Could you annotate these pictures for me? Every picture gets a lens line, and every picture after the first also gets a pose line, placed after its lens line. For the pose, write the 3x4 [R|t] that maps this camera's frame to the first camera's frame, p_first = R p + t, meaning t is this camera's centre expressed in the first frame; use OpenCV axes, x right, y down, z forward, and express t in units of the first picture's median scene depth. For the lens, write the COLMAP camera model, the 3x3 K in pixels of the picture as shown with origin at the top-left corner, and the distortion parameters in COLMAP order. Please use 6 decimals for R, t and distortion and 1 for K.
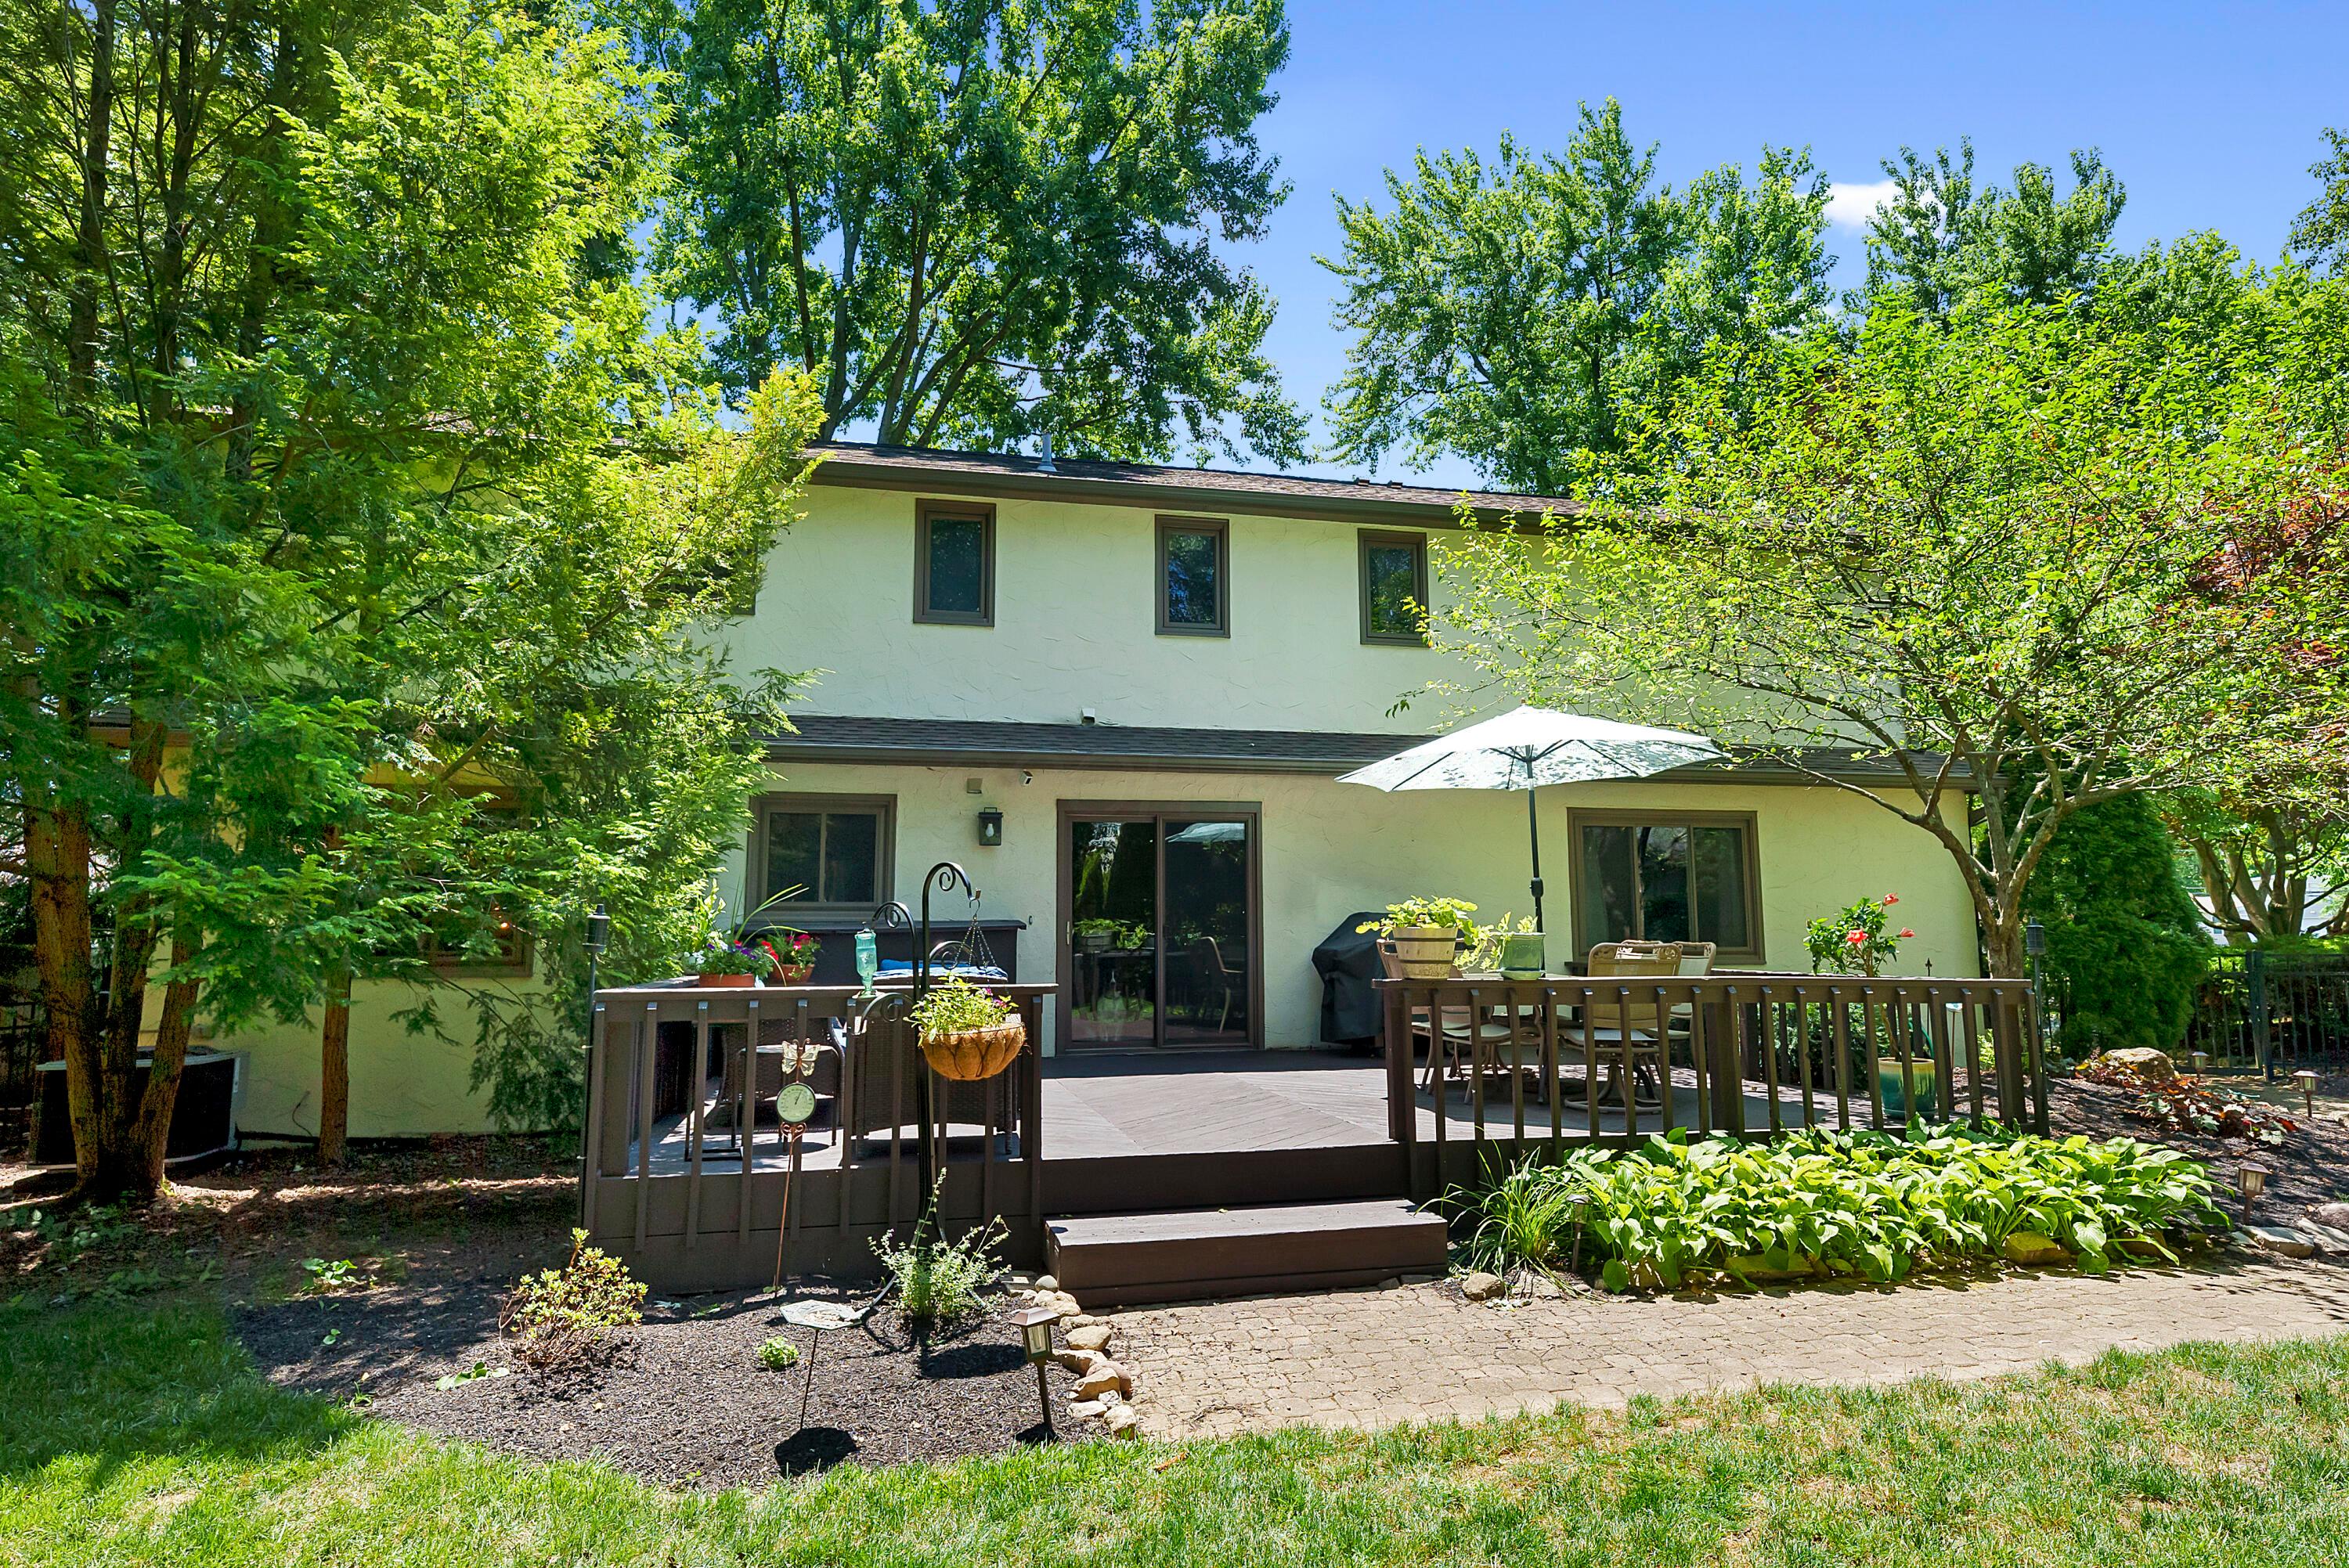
lens RADIAL K [[1296.0, 0, 1171.5], [0, 1296.0, 787.0], [0, 0, 1]] dist [-0.005846, 0.007266]
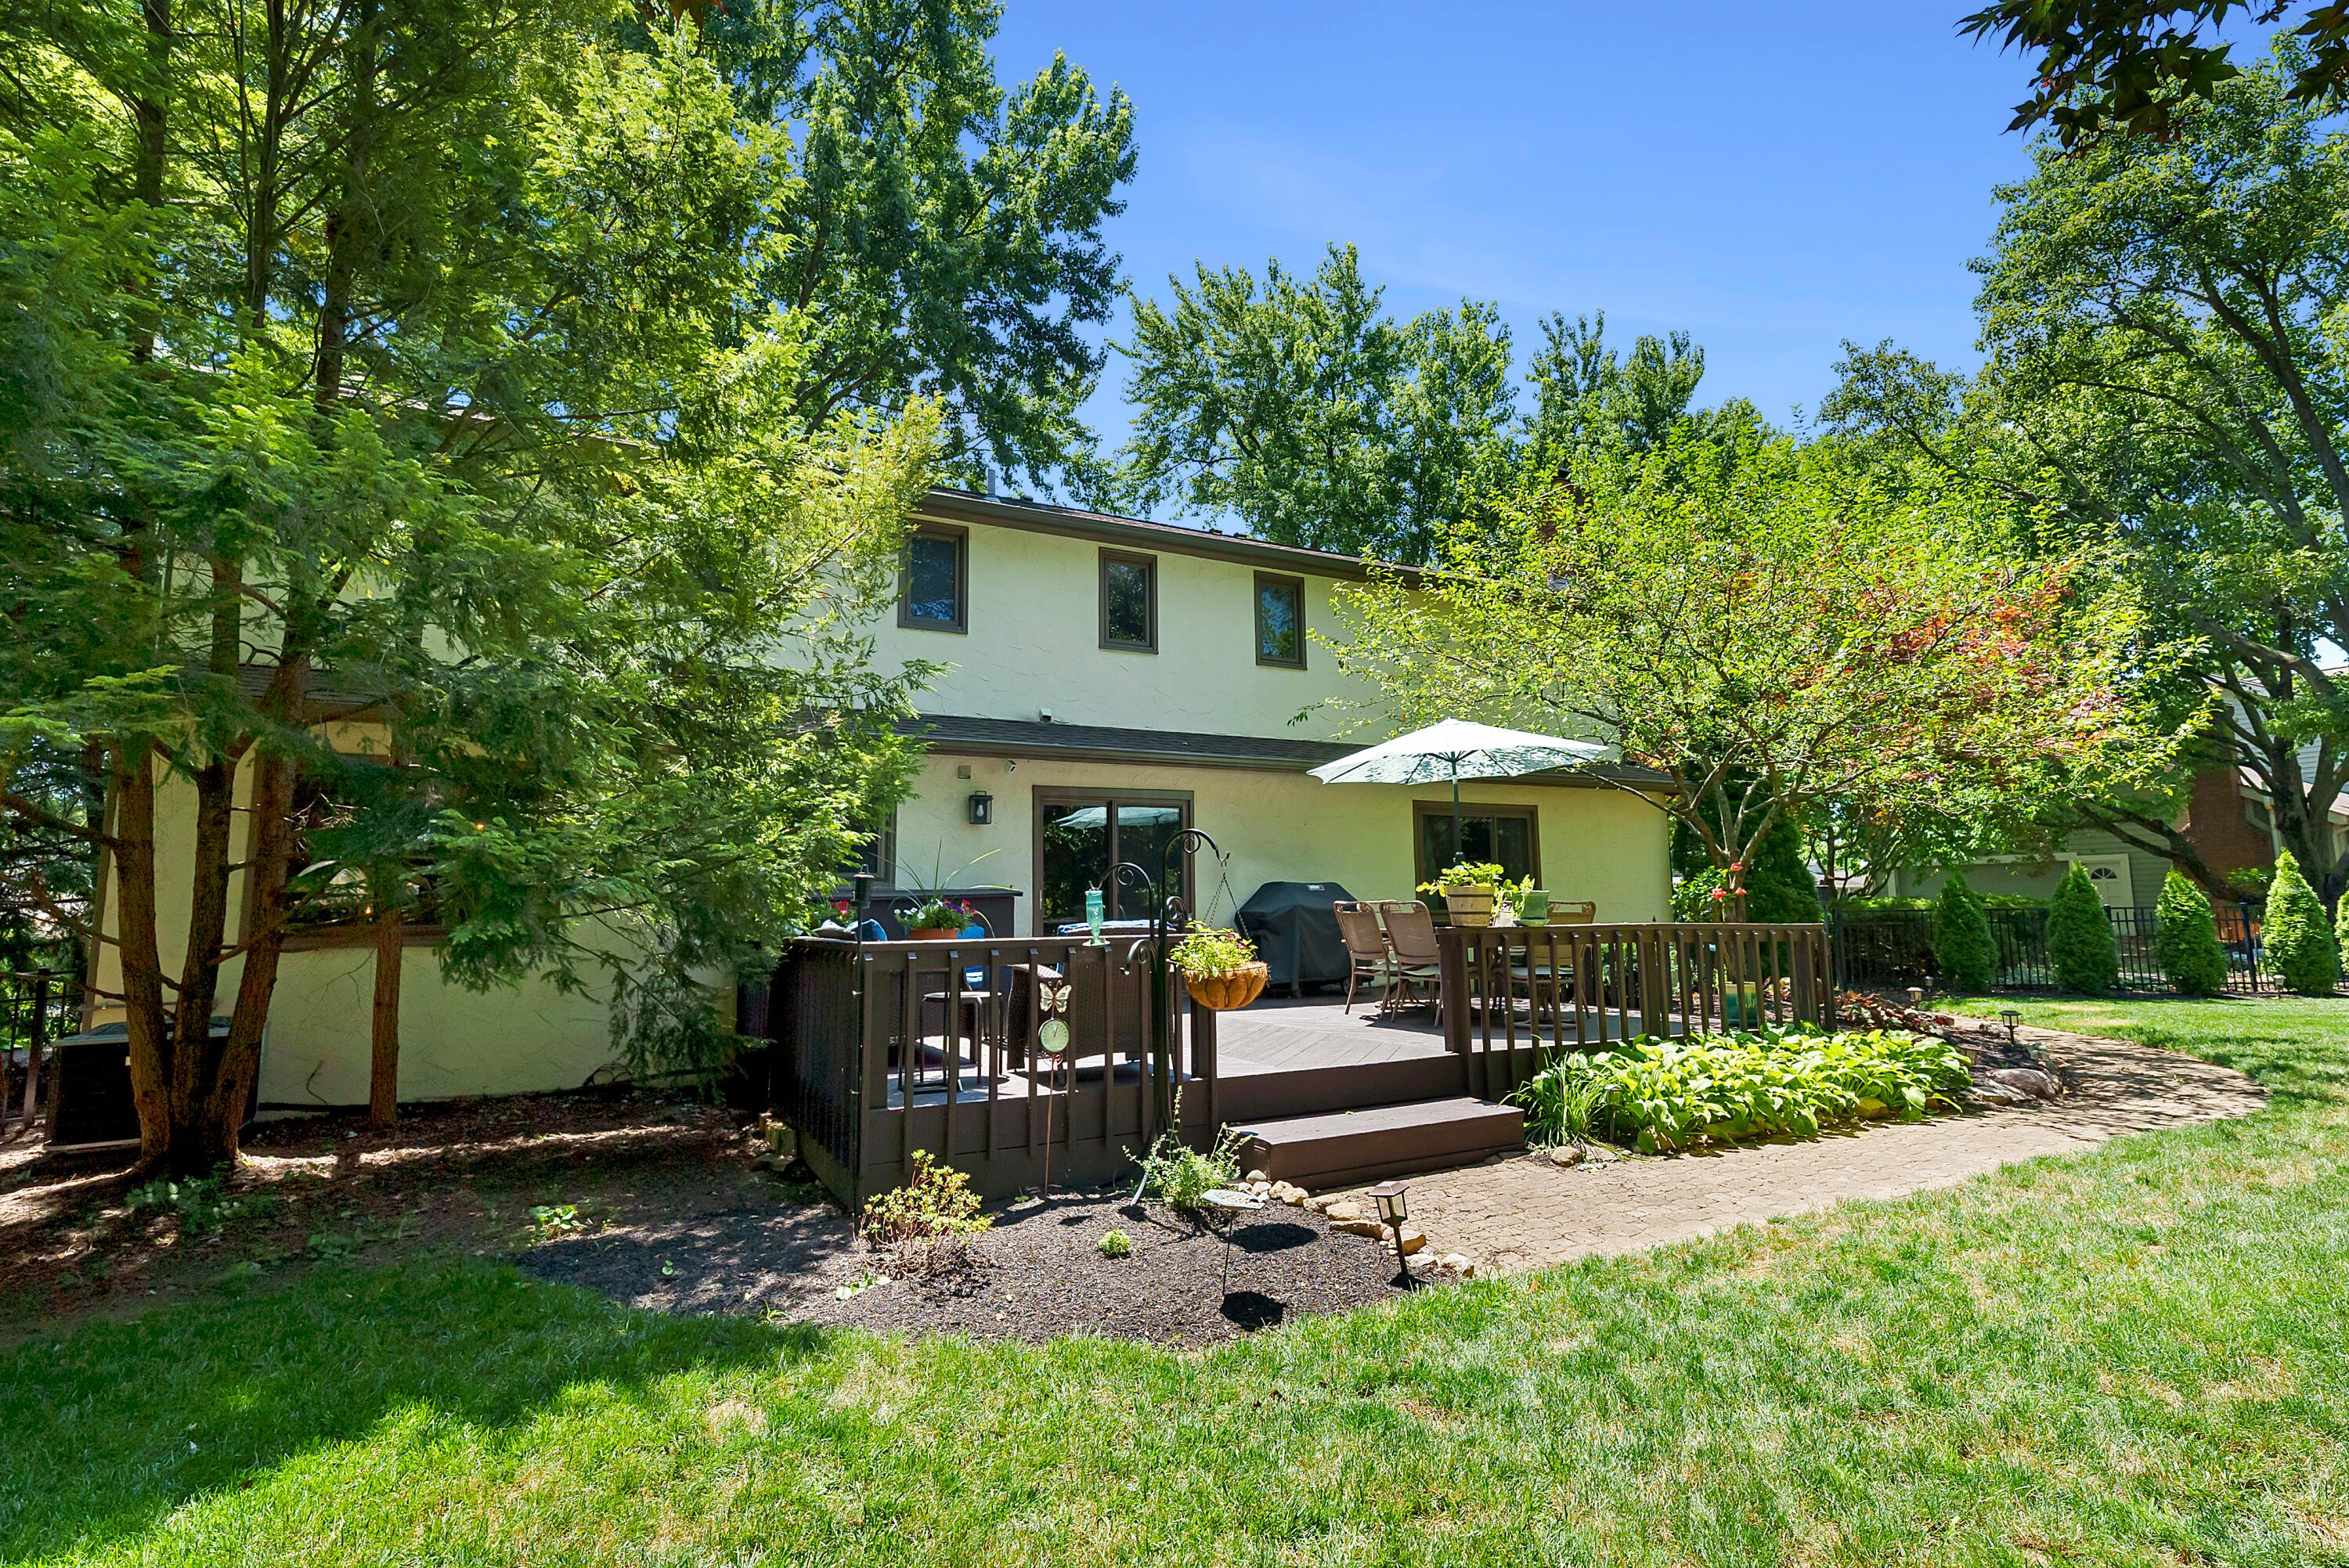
lens RADIAL K [[1100.7, 0, 1174.2], [0, 1100.7, 785.0], [0, 0, 1]] dist [-0.004187, 0.000119]
pose [[0.968204, 0.019419, 0.249408, -0.244343], [-0.019030, 0.999811, -0.003971, 0.011965], [-0.249438, -0.000901, 0.968390, 0.010753]]
